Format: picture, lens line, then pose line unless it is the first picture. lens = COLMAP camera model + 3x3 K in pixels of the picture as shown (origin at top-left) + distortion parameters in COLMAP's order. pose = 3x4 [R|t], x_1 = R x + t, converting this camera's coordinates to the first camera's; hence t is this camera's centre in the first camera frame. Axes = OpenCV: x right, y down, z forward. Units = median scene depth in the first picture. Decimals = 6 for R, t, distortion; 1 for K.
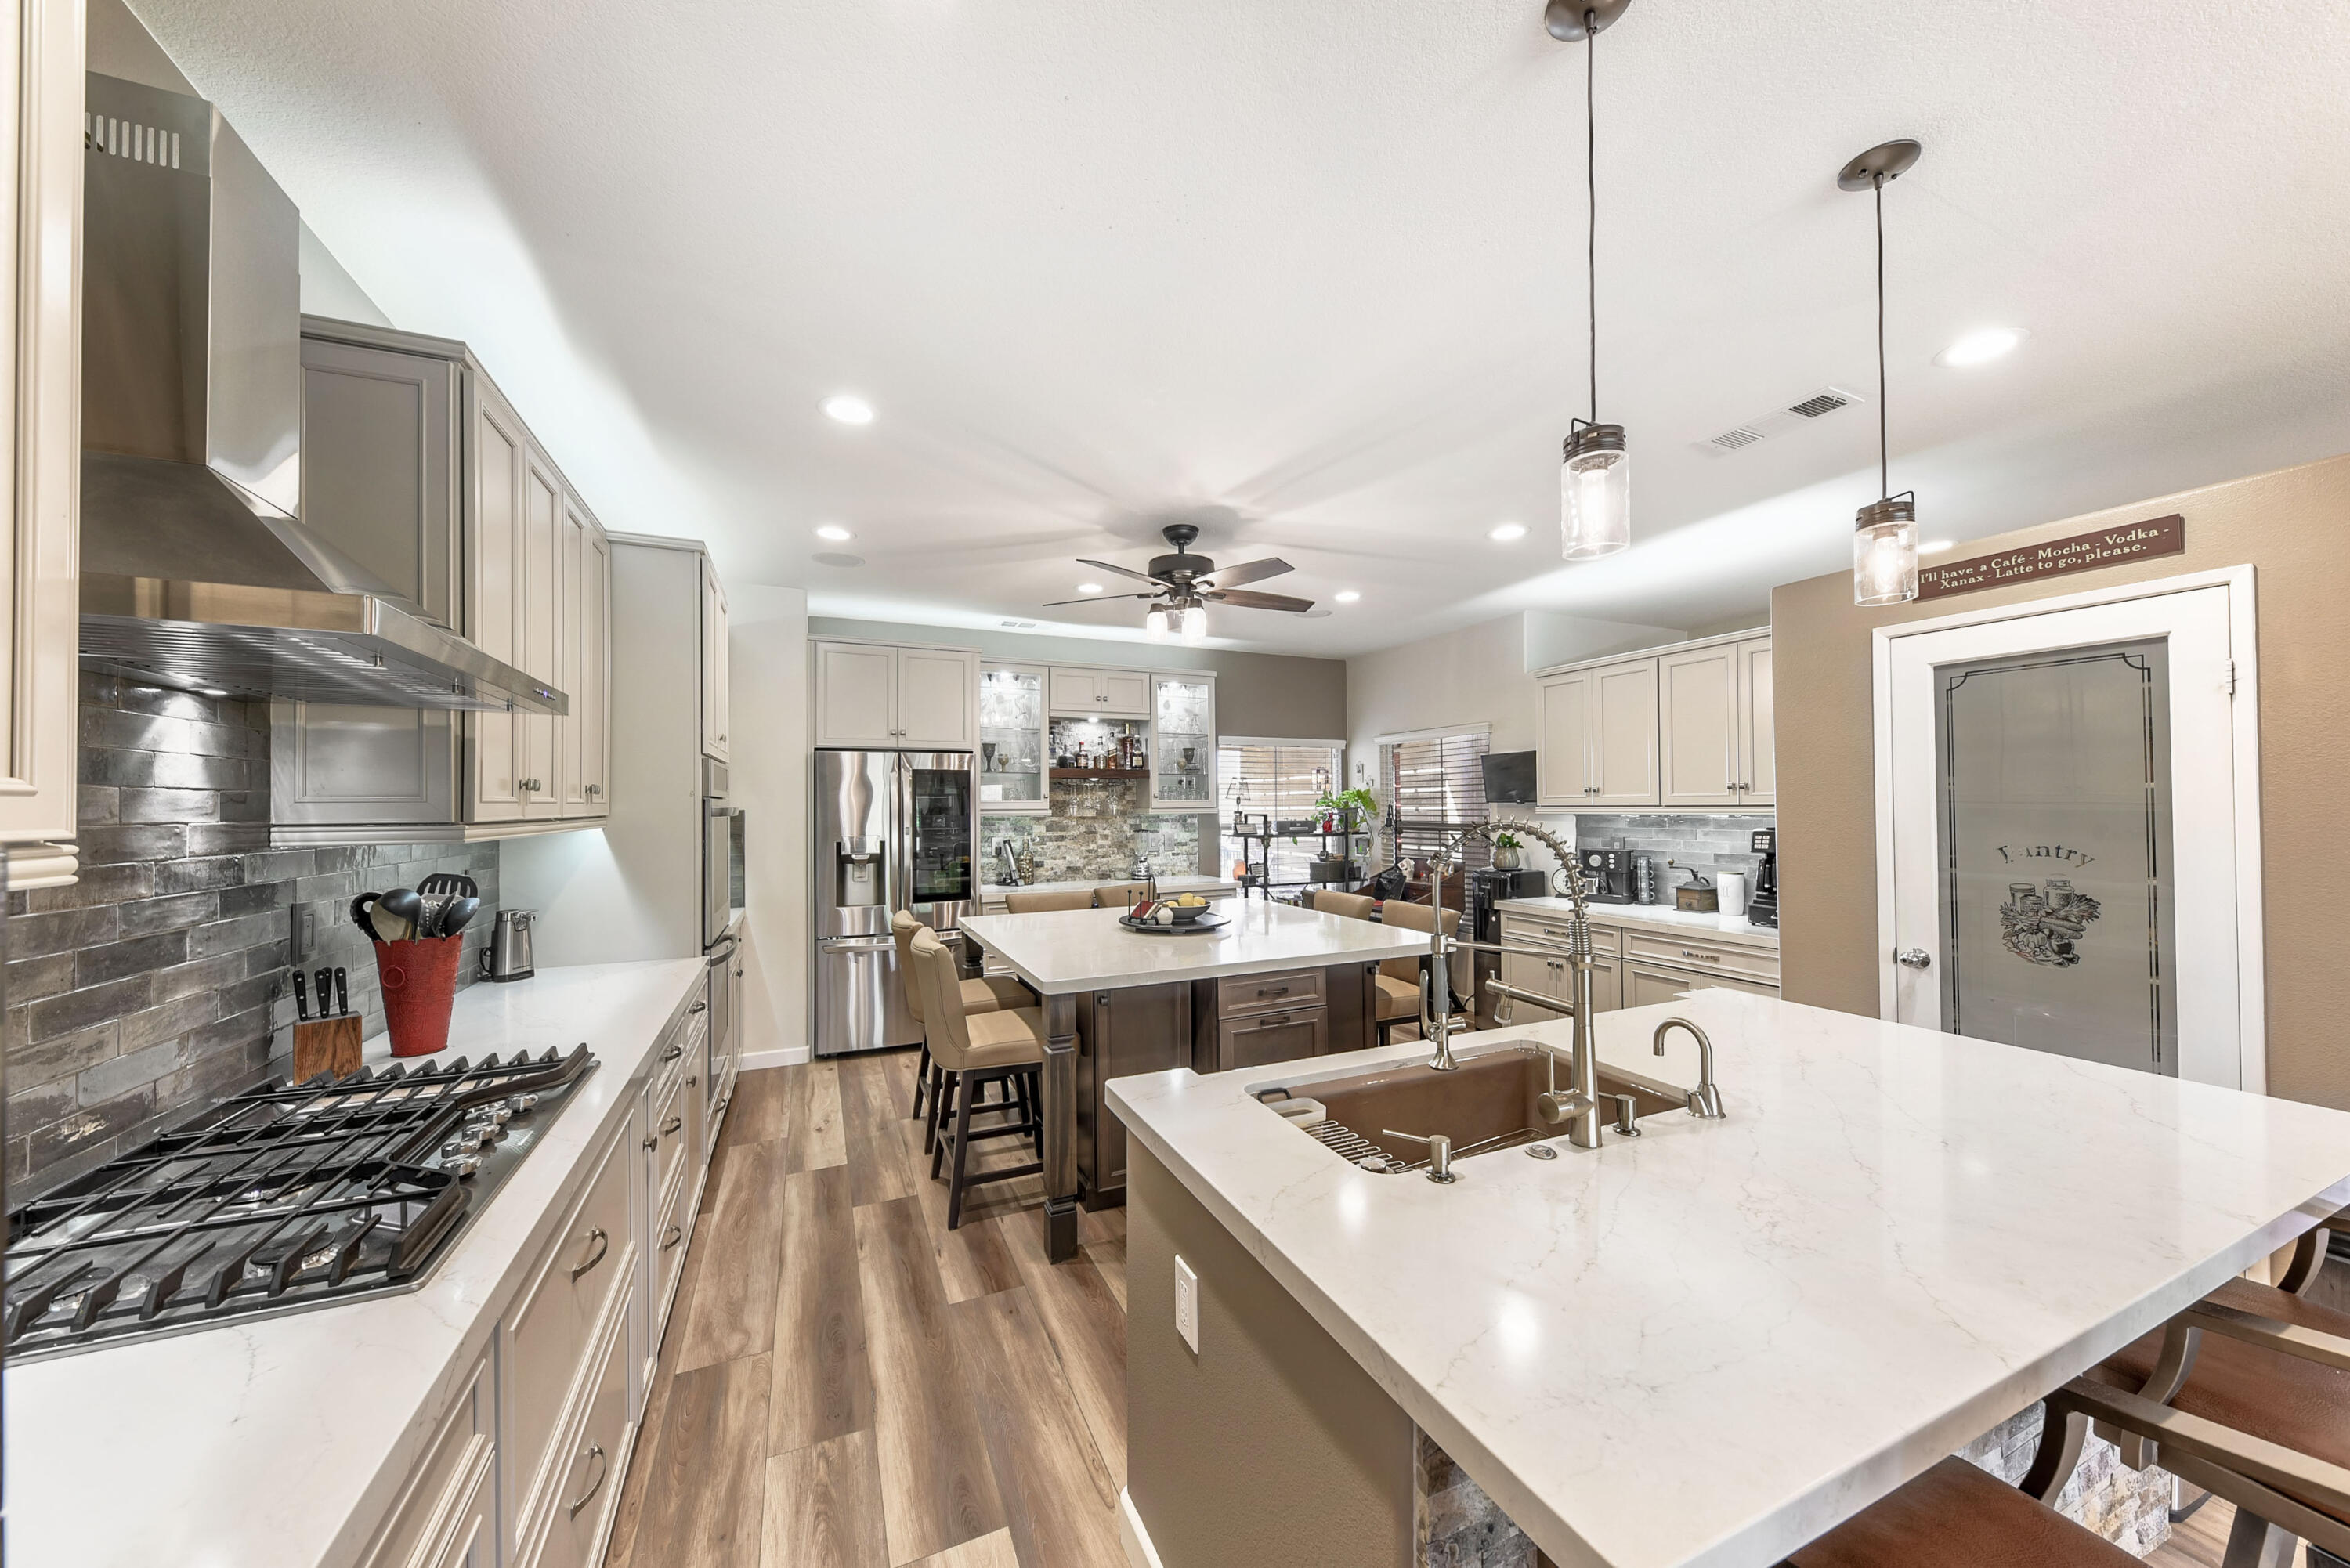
lens RADIAL K [[819.6, 0, 1175.2], [0, 819.6, 793.7], [0, 0, 1]] dist [0.006396, -0.000081]
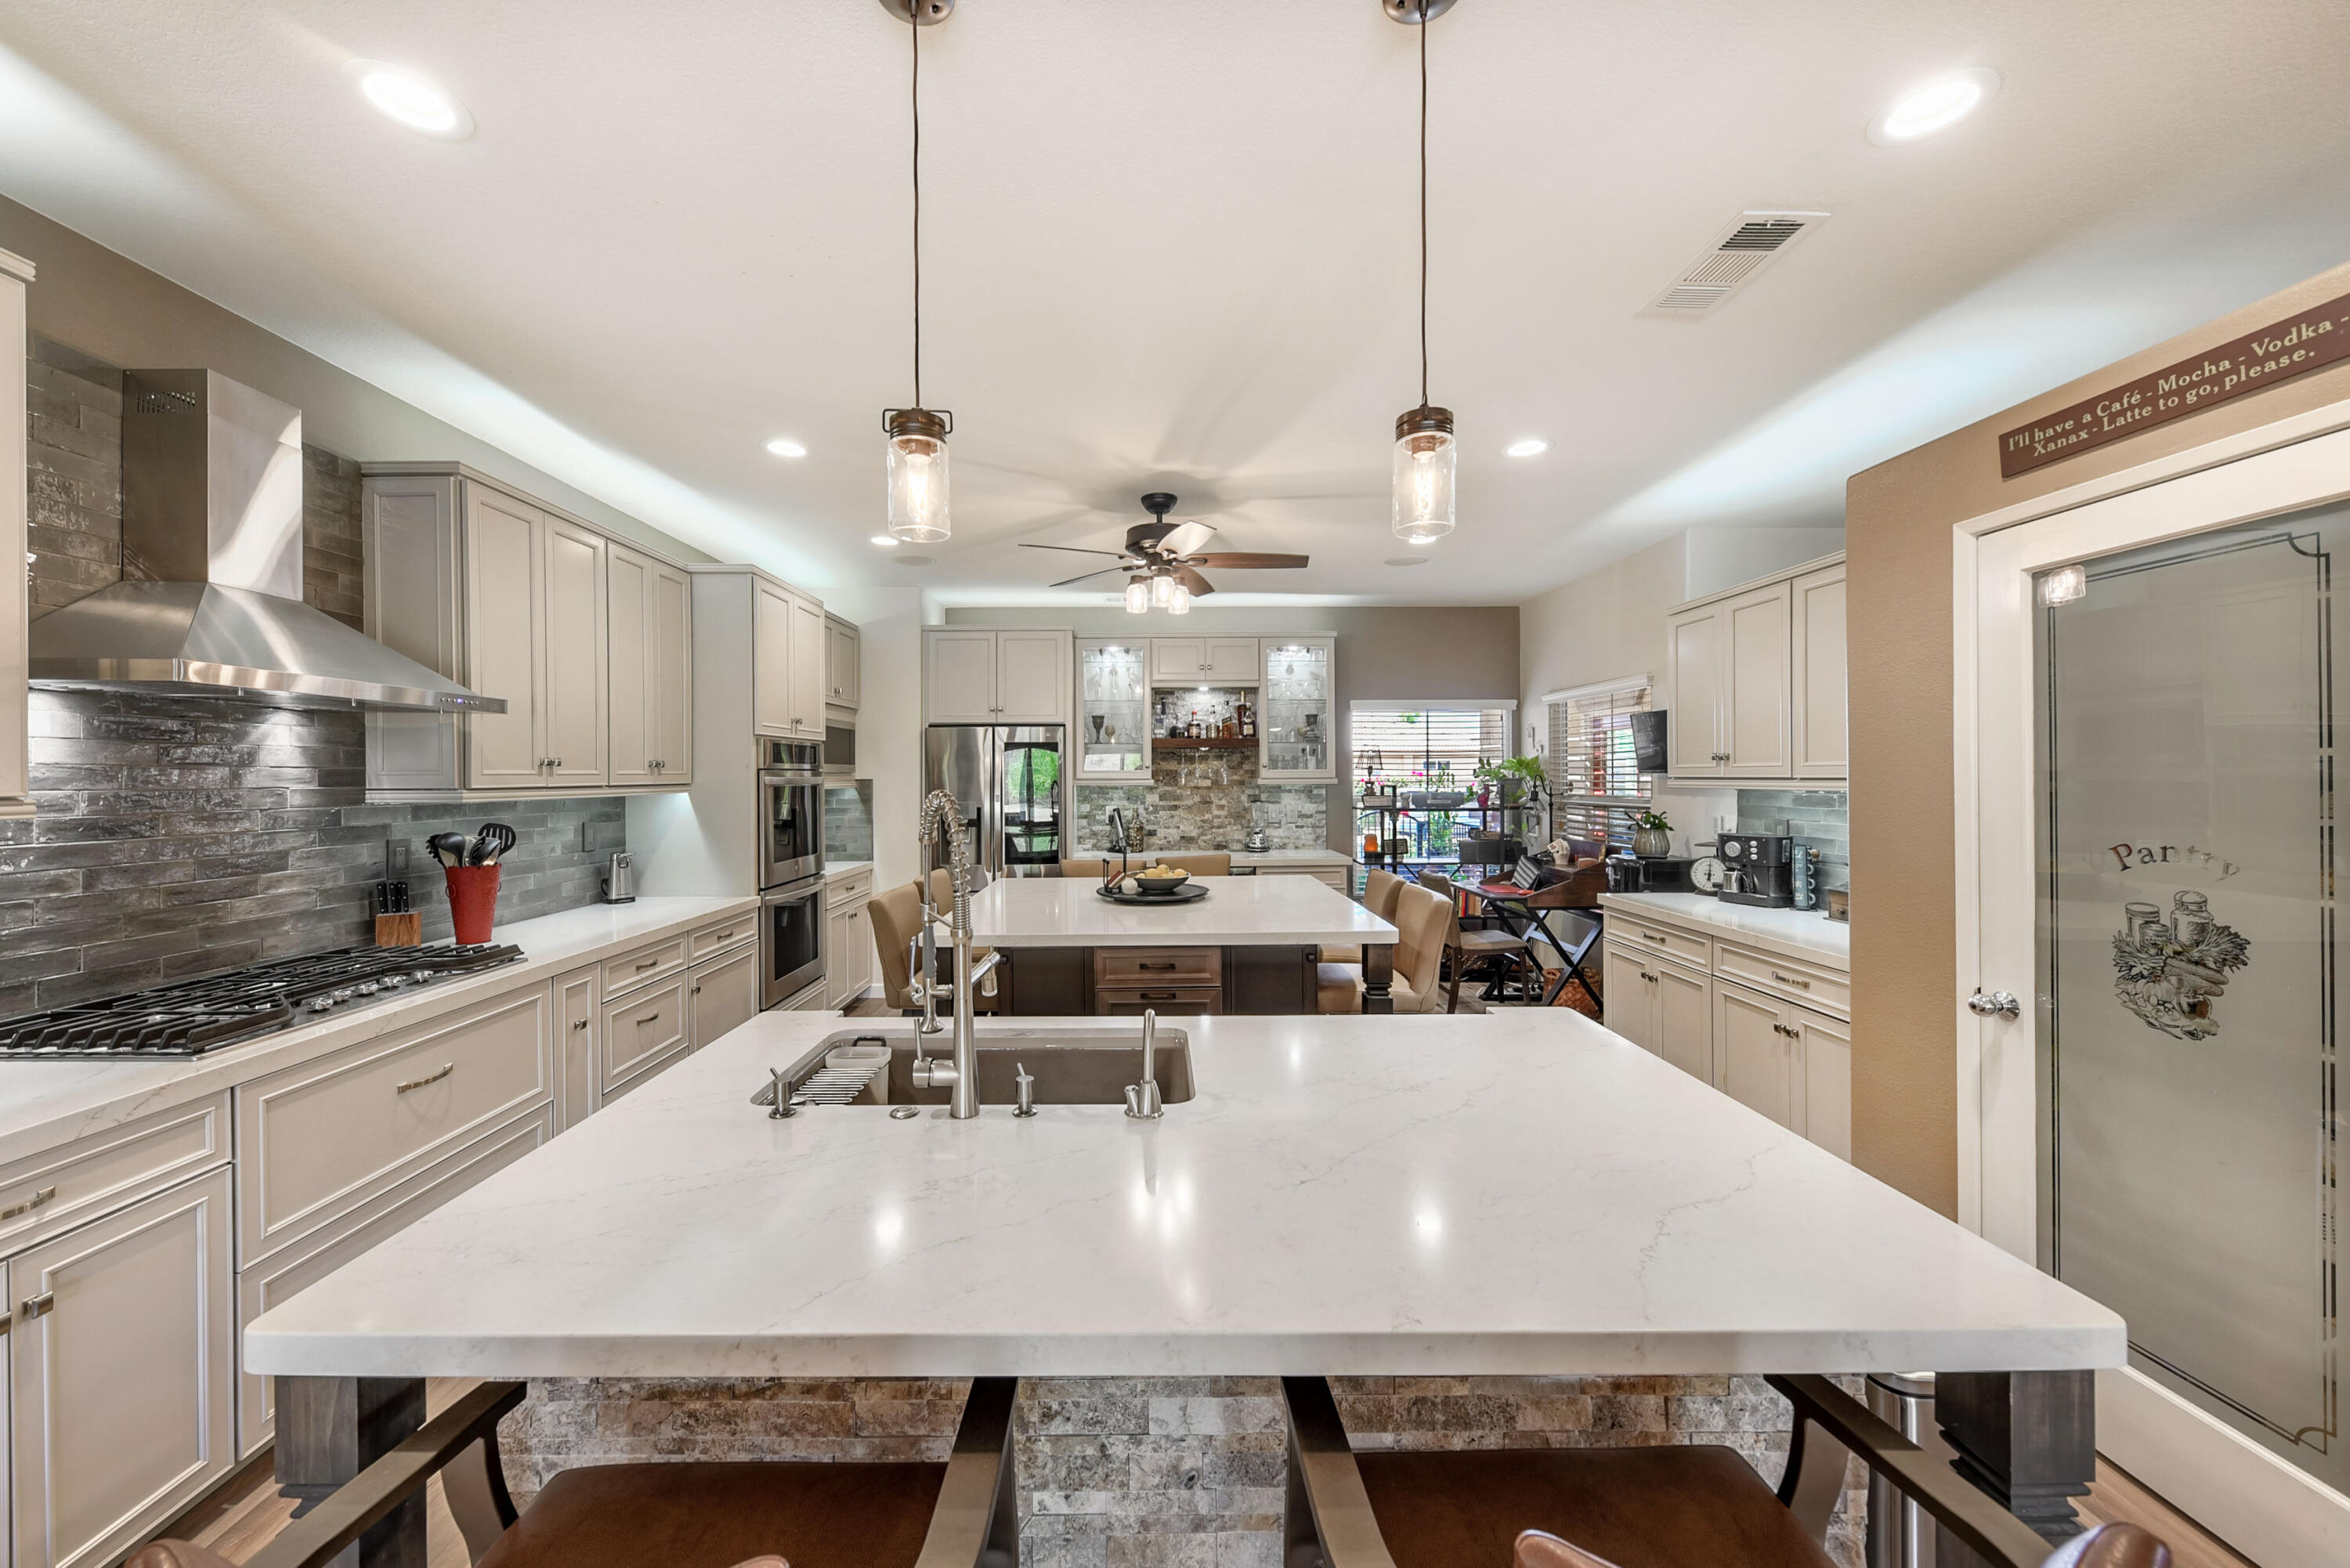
lens RADIAL K [[854.2, 0, 1150.6], [0, 854.2, 774.1], [0, 0, 1]] dist [0.005548, -0.000134]
pose [[0.911677, 0.001916, -0.410902, 0.348041], [0.004474, 0.999884, 0.014589, -0.003010], [0.410882, -0.015139, 0.911563, 0.041789]]
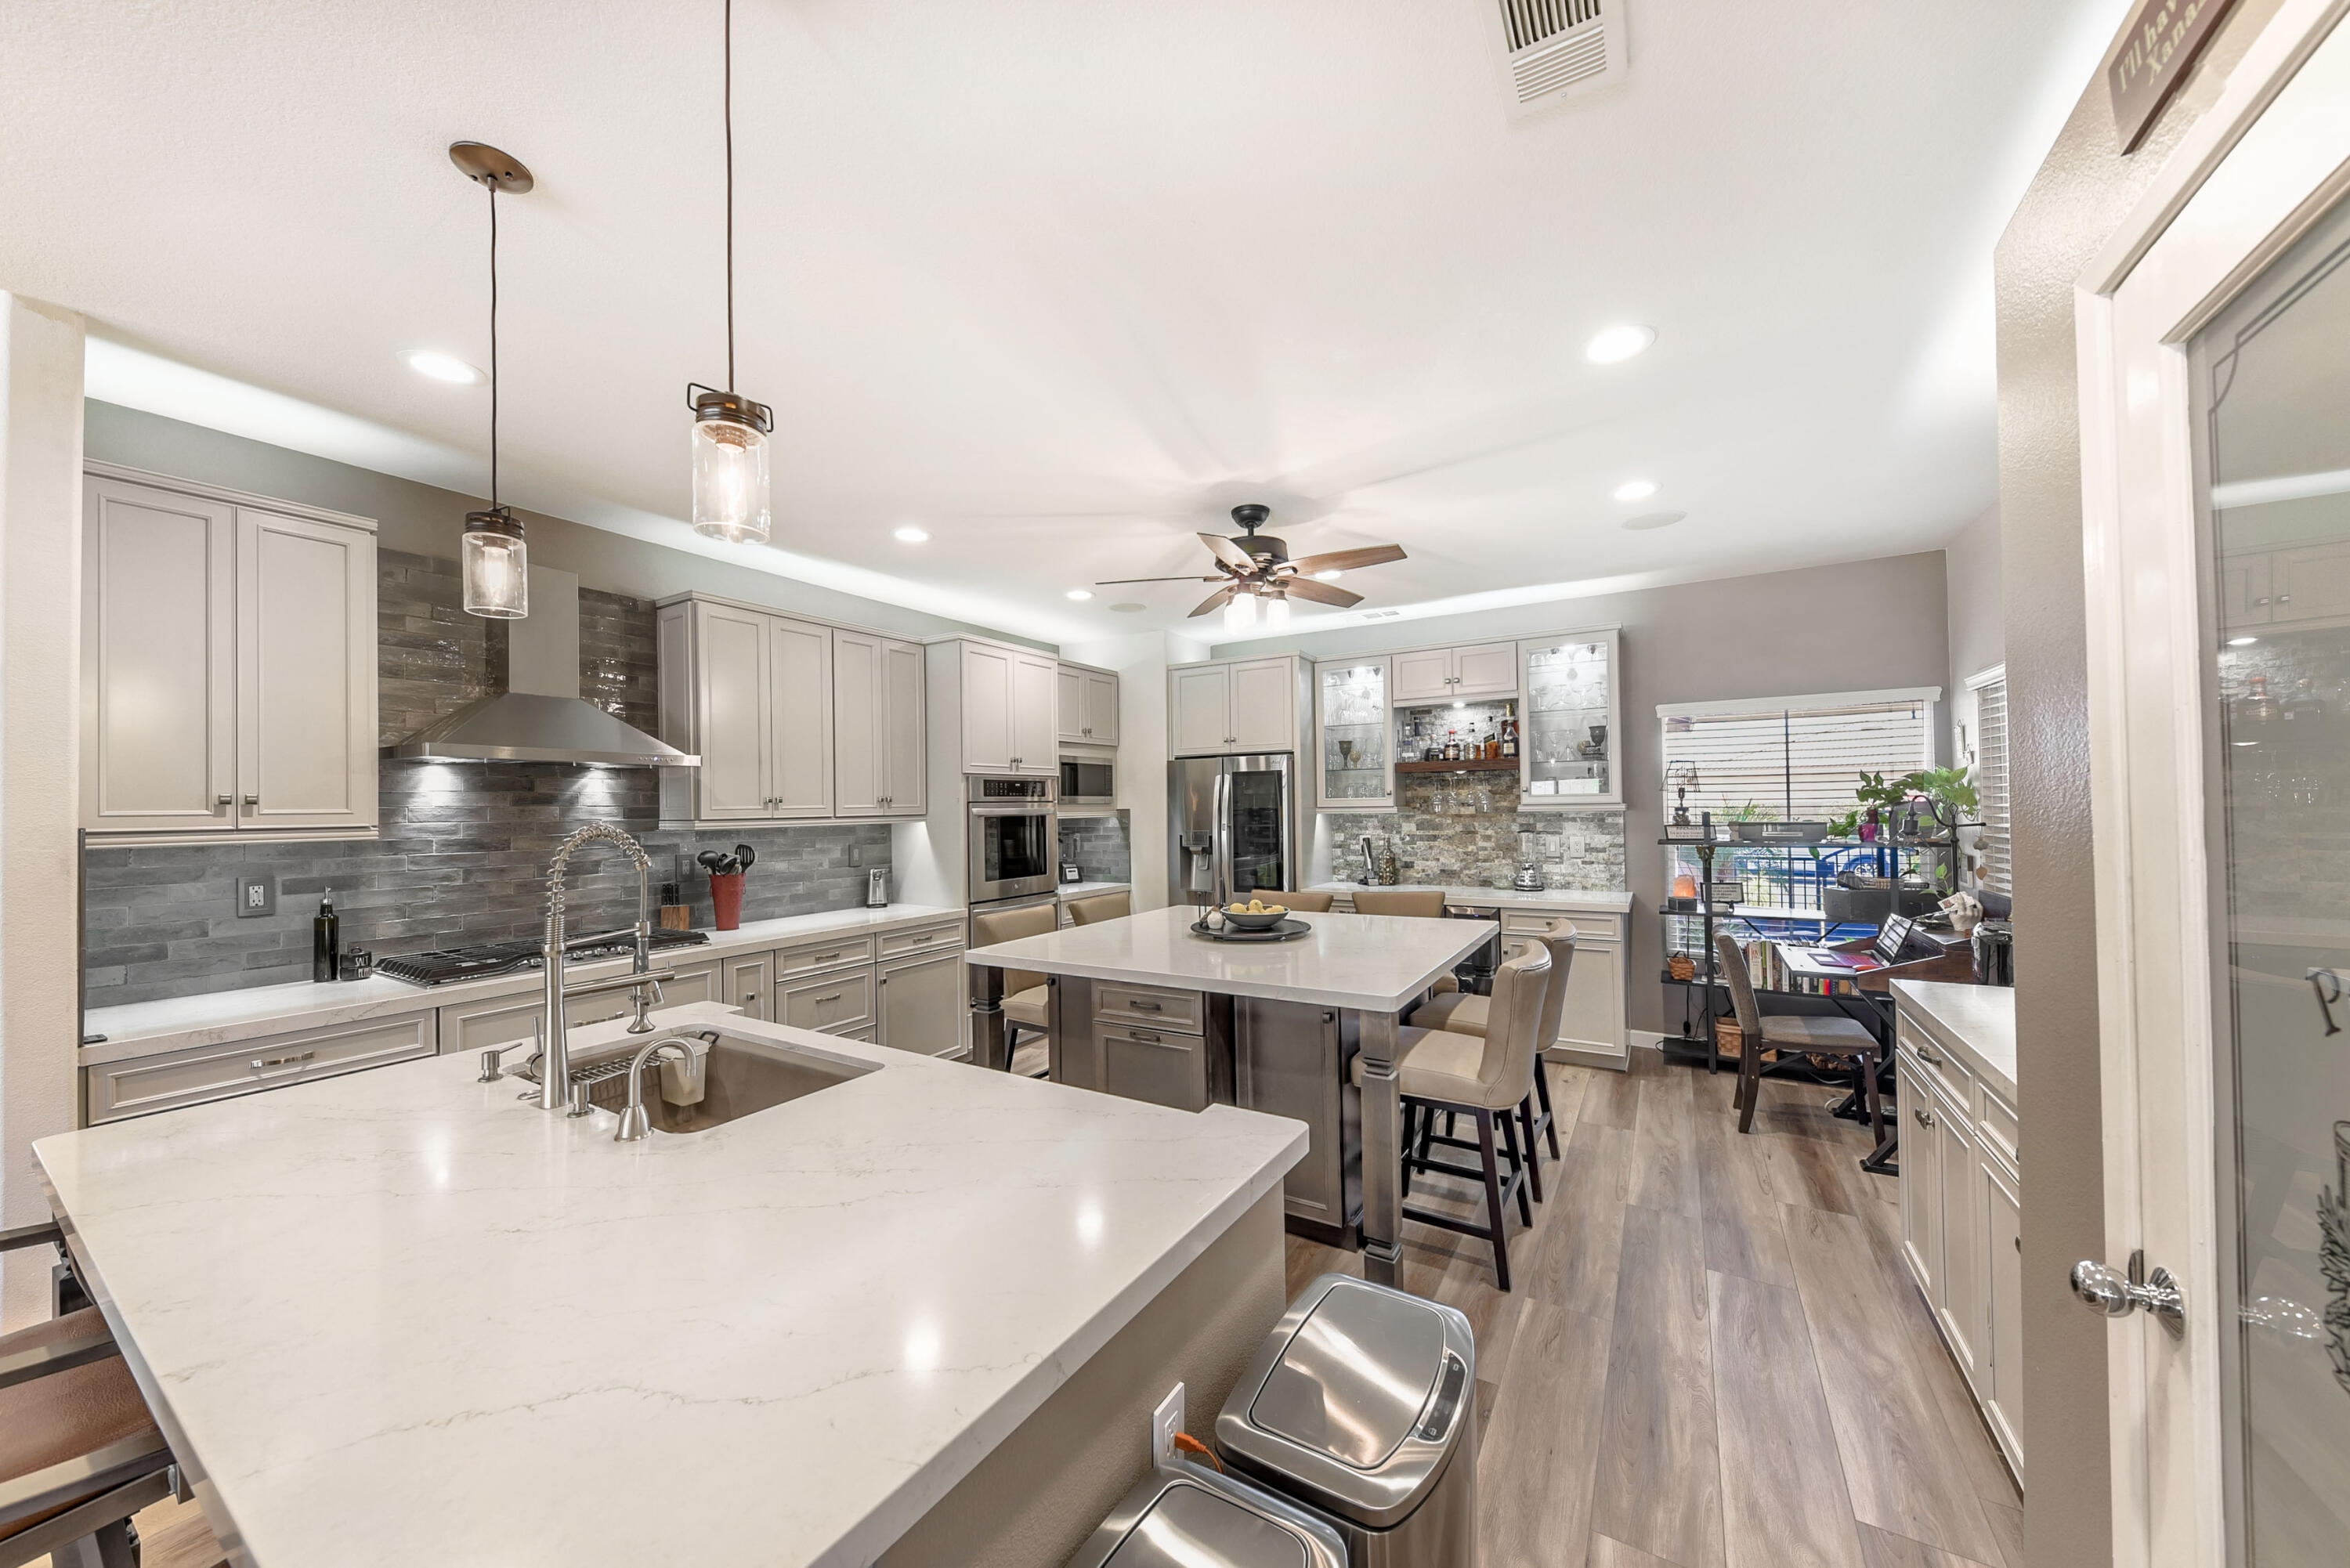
lens RADIAL K [[819.6, 0, 1175.2], [0, 819.6, 793.7], [0, 0, 1]] dist [0.006396, -0.000081]
pose [[0.558389, -0.015115, -0.829442, 0.602577], [0.023444, 0.999722, -0.002436, 0.000873], [0.829248, -0.018085, 0.558588, 0.330618]]
